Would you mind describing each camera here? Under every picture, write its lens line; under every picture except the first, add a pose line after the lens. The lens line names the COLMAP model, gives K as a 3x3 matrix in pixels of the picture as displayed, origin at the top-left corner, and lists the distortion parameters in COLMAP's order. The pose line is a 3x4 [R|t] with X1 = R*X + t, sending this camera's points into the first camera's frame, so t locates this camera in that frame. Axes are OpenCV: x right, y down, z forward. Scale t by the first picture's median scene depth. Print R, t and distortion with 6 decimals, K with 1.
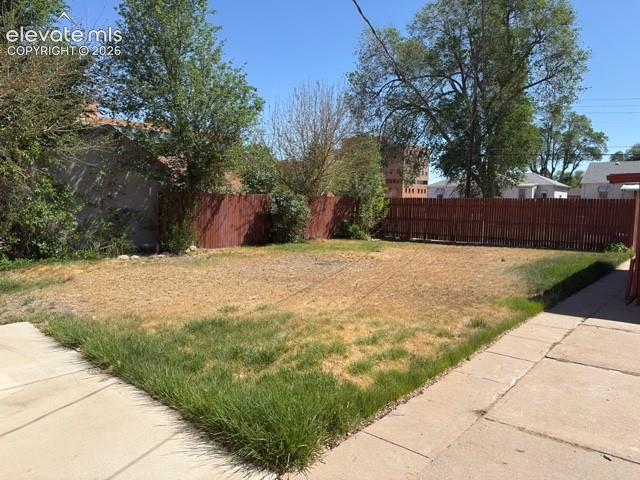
lens RADIAL K [[451.3, 0, 328.1], [0, 451.3, 237.5], [0, 0, 1]] dist [0.074835, -0.094435]
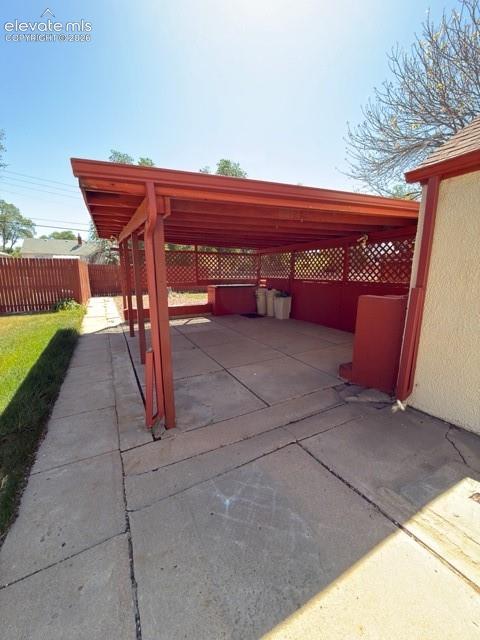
lens RADIAL K [[258.4, 0, 244.8], [0, 258.4, 319.6], [0, 0, 1]] dist [0.003946, 0.000822]
pose [[0.363480, -0.186758, 0.912691, 0.114670], [0.077390, 0.982367, 0.170195, -0.008588], [-0.928382, 0.008771, 0.371524, 0.204839]]
